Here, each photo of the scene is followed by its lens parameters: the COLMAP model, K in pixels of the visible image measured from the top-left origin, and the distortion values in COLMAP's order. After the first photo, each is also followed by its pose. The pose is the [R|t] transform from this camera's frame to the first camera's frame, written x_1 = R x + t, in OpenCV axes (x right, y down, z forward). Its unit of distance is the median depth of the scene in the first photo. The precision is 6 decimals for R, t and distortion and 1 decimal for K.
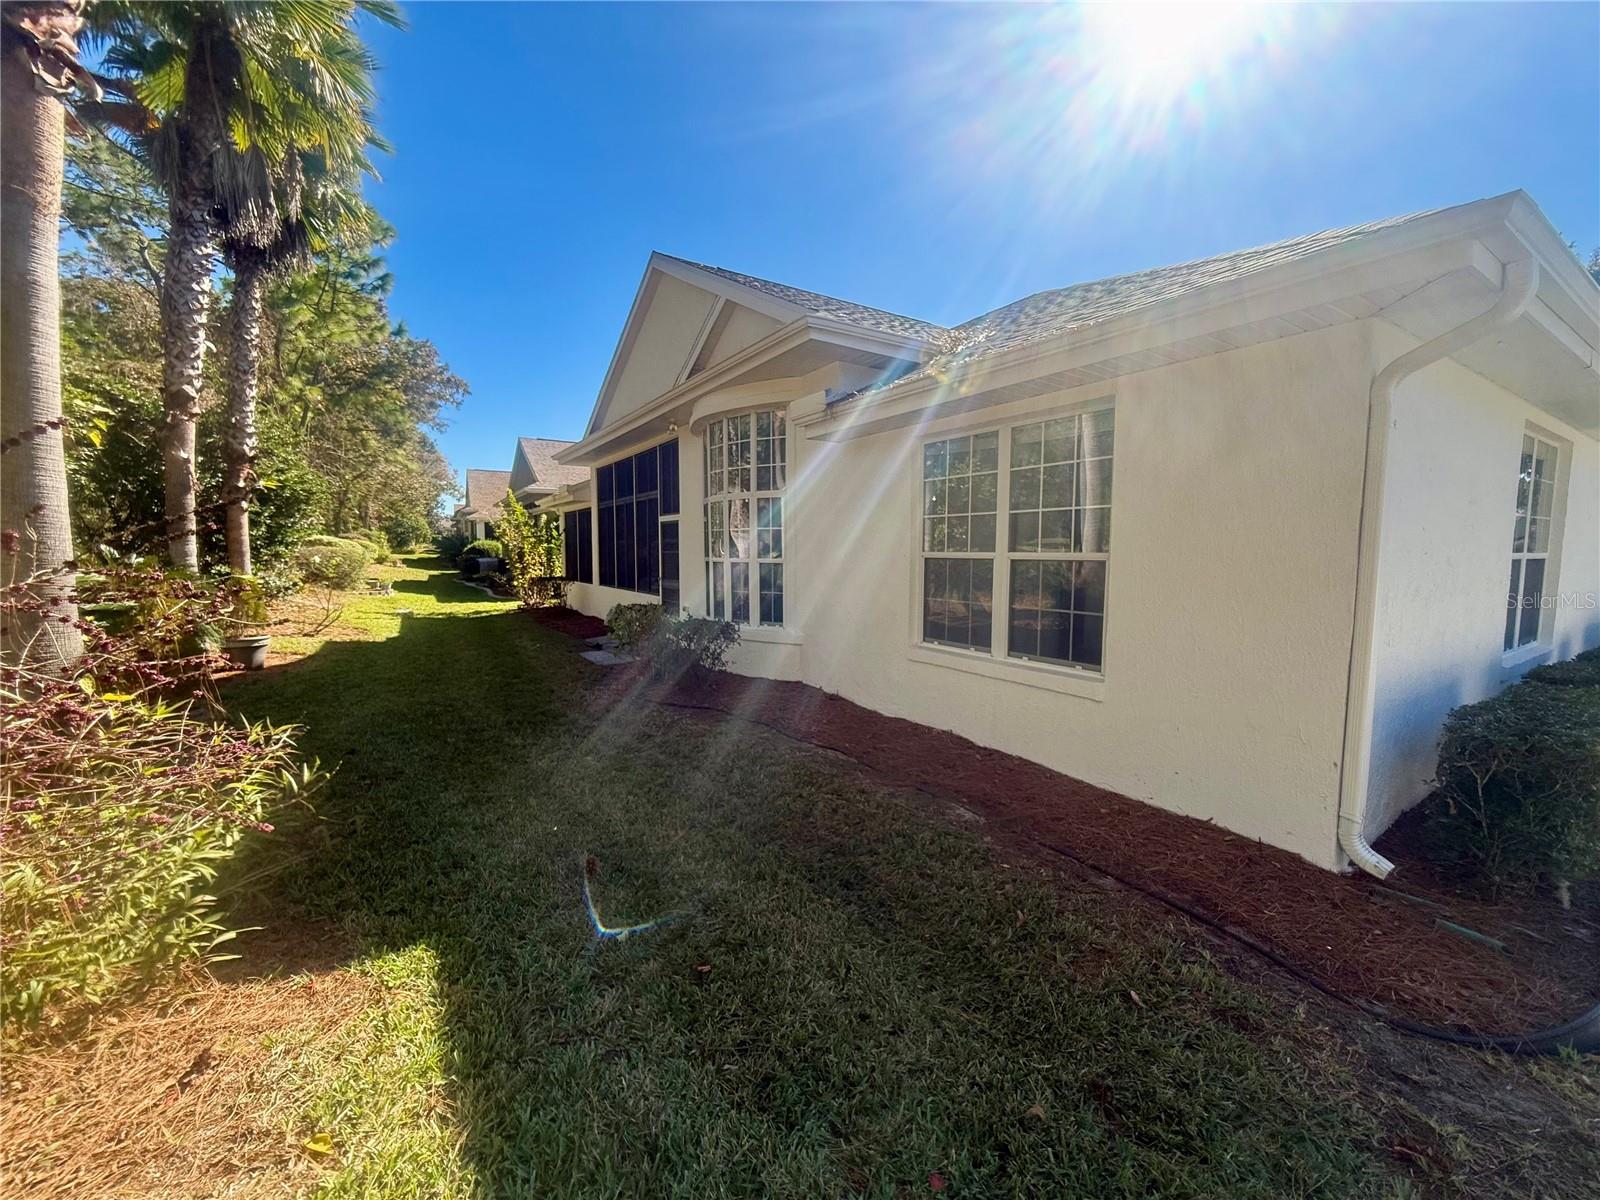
lens RADIAL K [[638.6, 0, 801.0], [0, 638.6, 605.9], [0, 0, 1]] dist [0.001814, 0.000510]
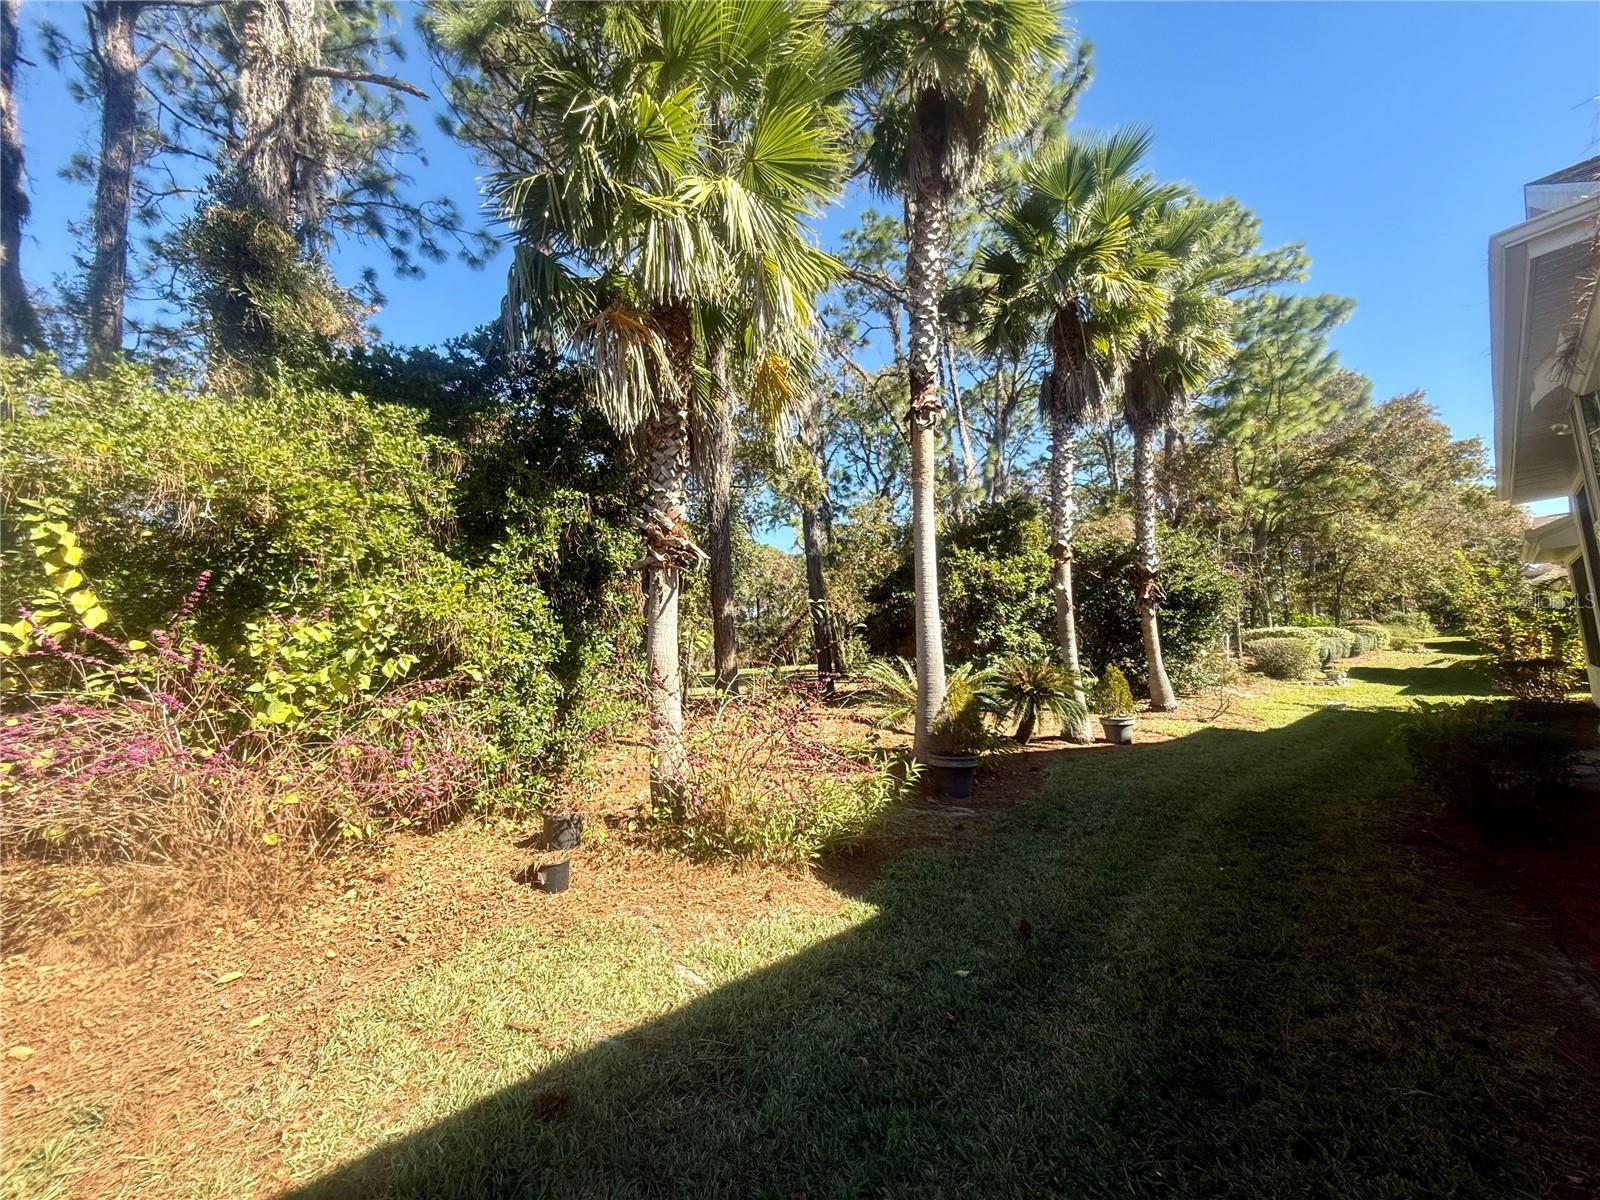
lens RADIAL K [[638.6, 0, 800.4], [0, 638.6, 606.4], [0, 0, 1]] dist [0.001814, 0.000510]
pose [[0.163811, -0.117544, -0.979464, 0.240056], [-0.020314, 0.992263, -0.122477, -0.002354], [0.986283, 0.039960, 0.160155, 0.125409]]
